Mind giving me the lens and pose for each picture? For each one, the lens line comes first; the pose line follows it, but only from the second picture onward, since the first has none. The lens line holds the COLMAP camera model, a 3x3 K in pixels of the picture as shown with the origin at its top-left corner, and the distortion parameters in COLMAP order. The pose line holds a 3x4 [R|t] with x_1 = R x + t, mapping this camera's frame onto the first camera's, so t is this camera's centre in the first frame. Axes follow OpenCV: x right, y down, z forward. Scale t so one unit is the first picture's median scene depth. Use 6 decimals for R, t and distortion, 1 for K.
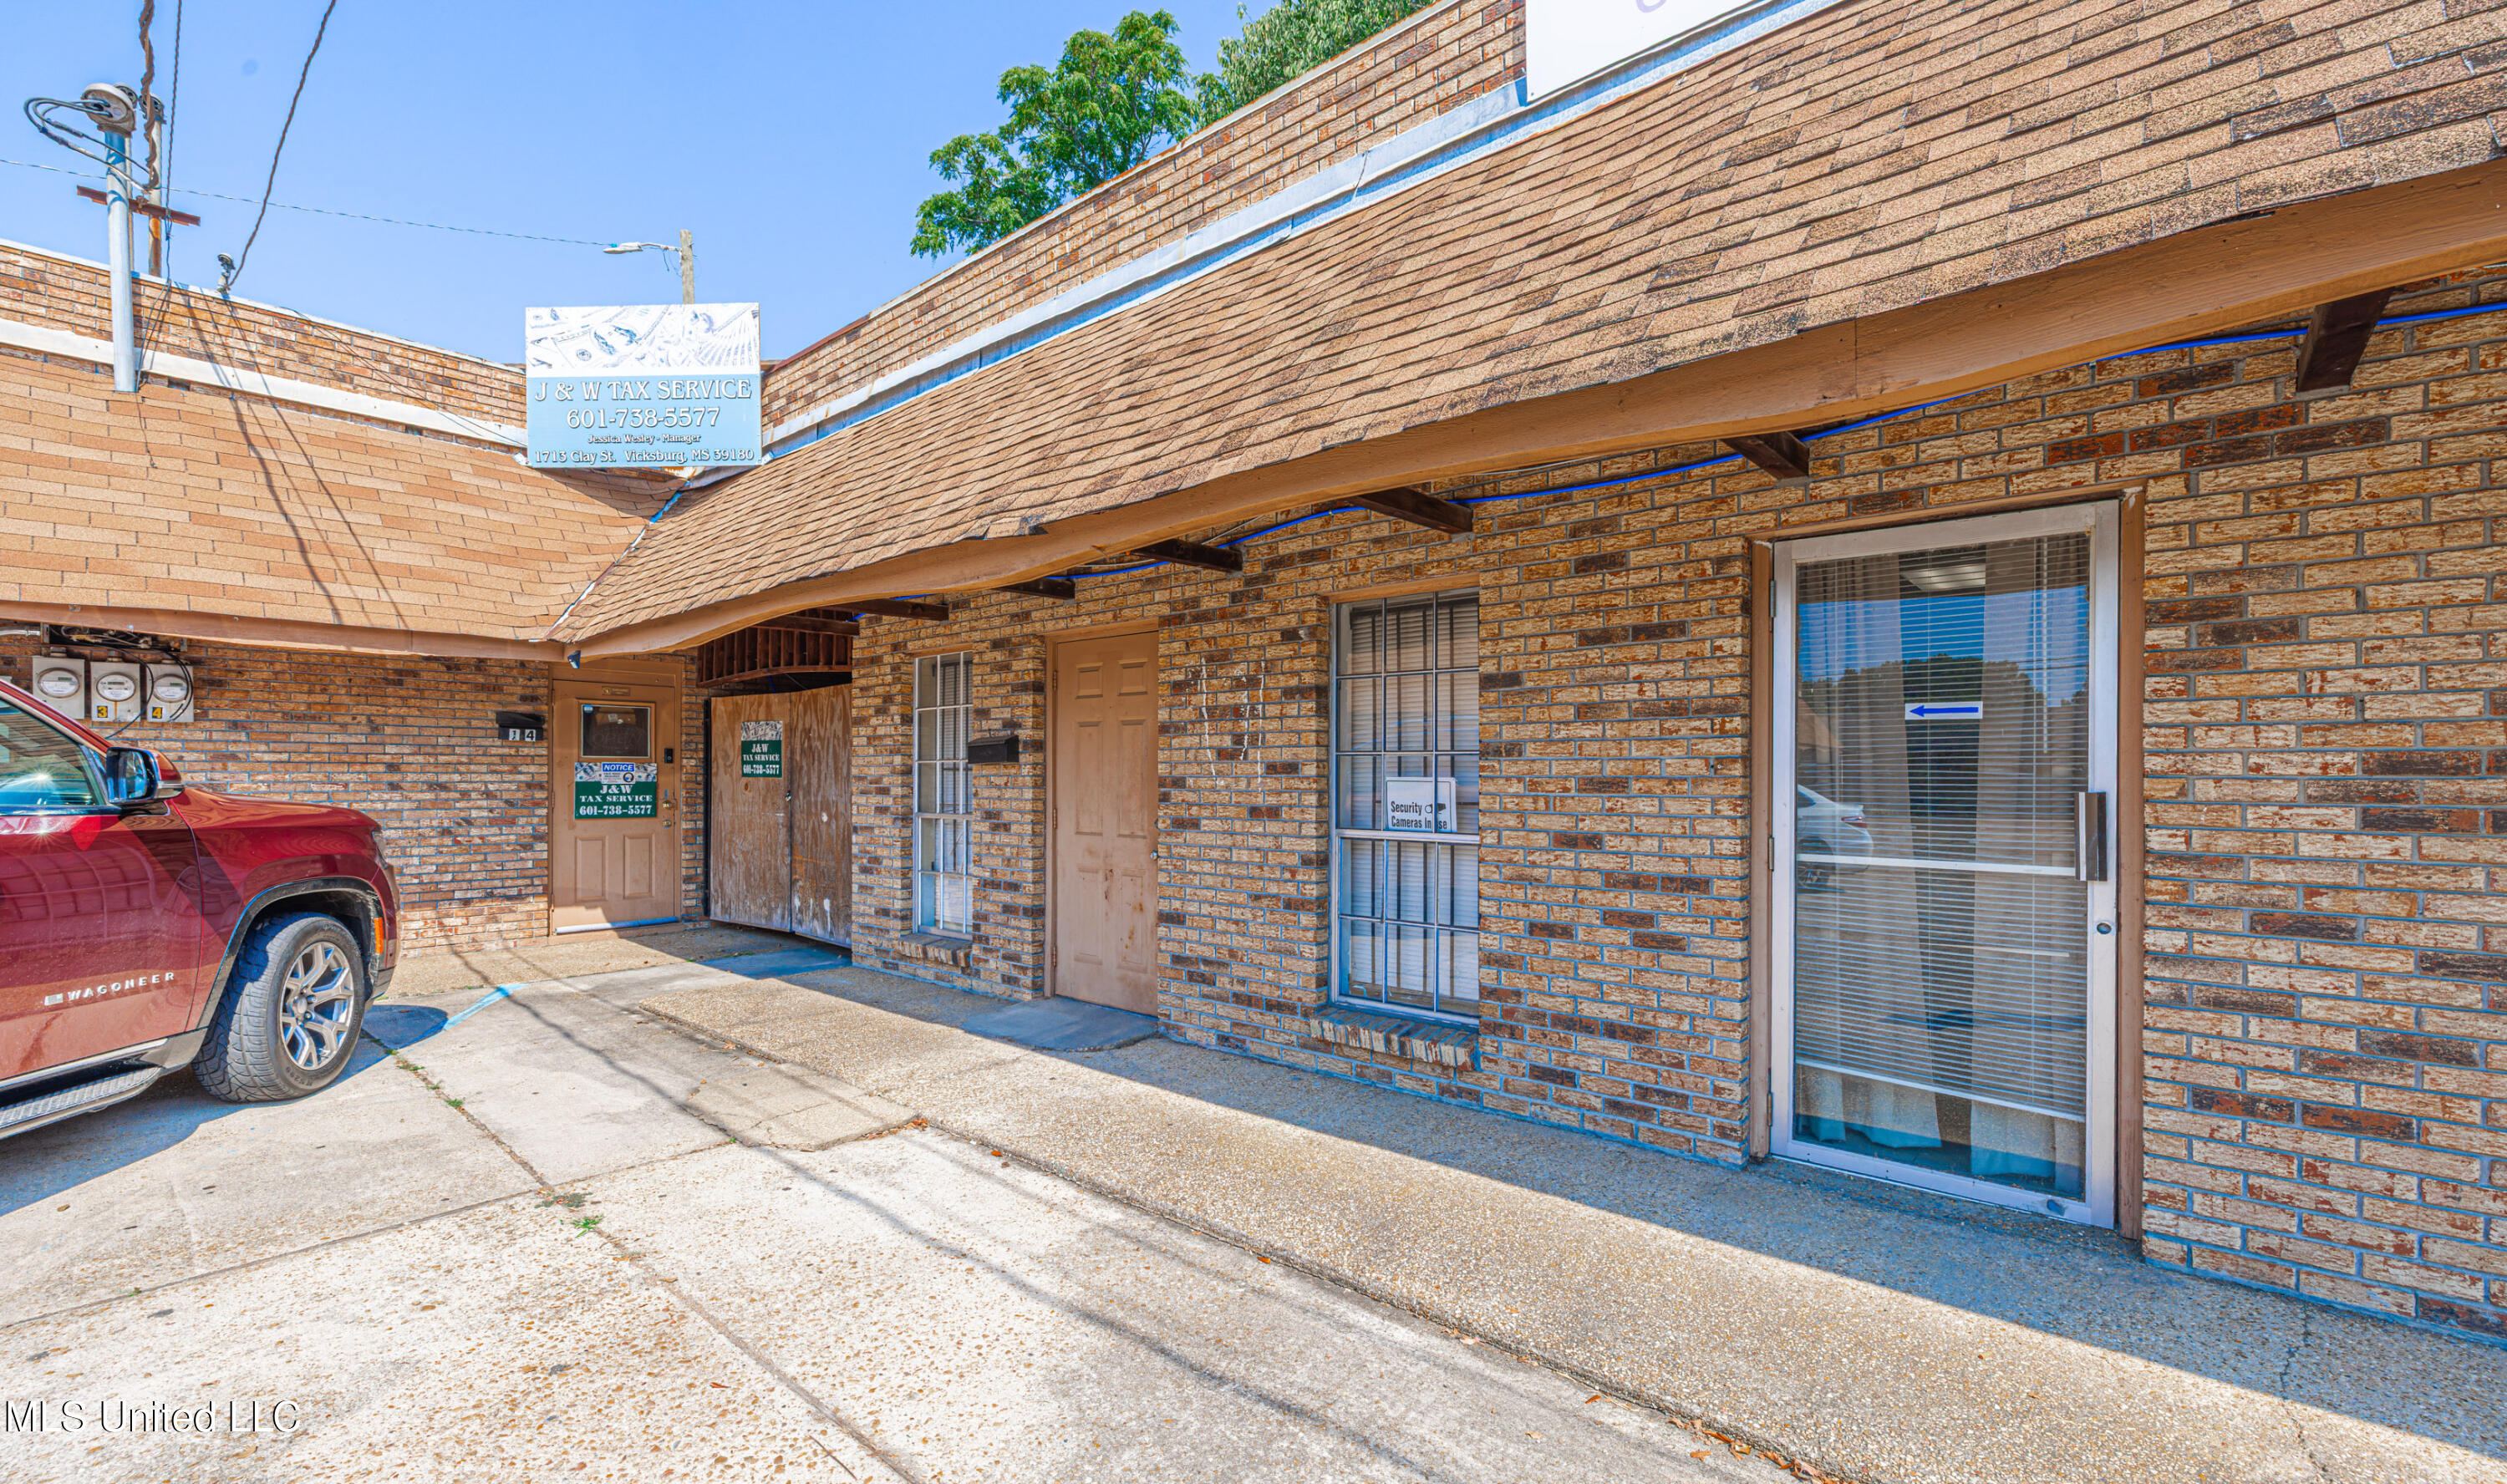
lens RADIAL K [[1043.7, 0, 1278.5], [0, 1043.7, 788.5], [0, 0, 1]] dist [0.000829, 0.000225]
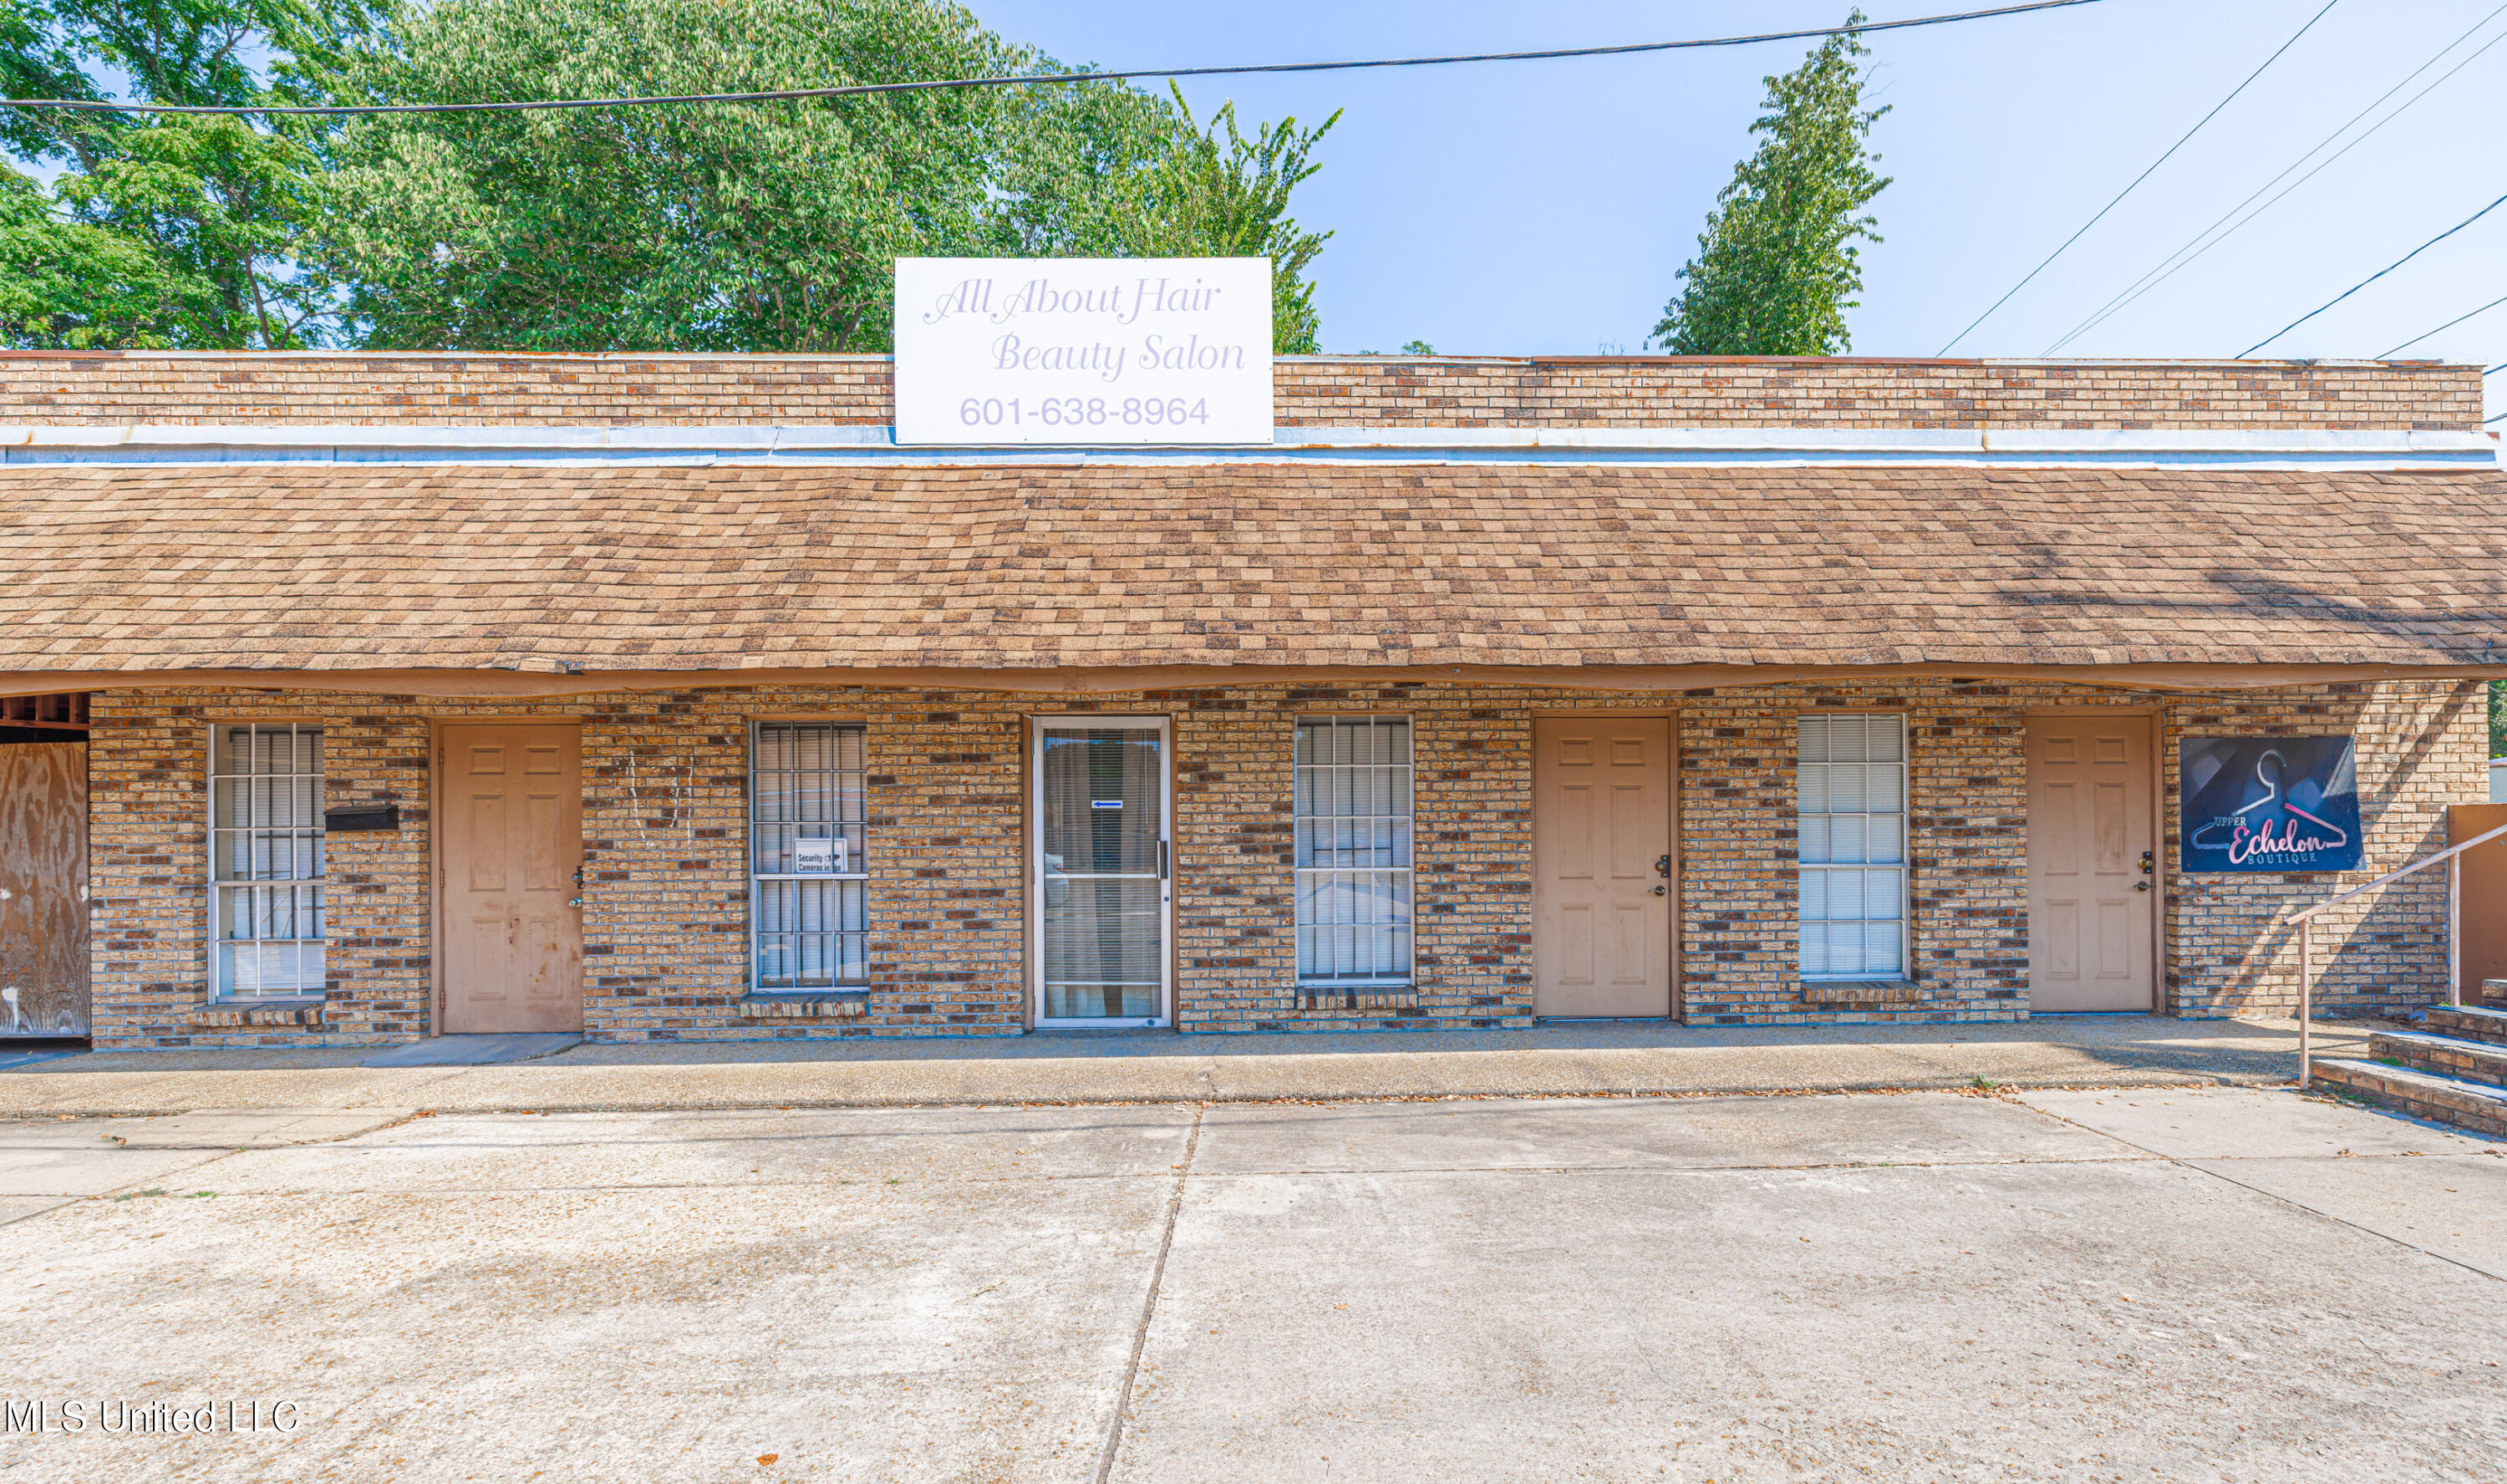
lens RADIAL K [[1043.7, 0, 1278.5], [0, 1043.7, 788.5], [0, 0, 1]] dist [0.000829, 0.000225]
pose [[0.748024, 0.019677, 0.663380, -0.417390], [0.018246, 0.998573, -0.050194, 0.006056], [-0.663421, 0.049651, 0.746598, -0.666592]]
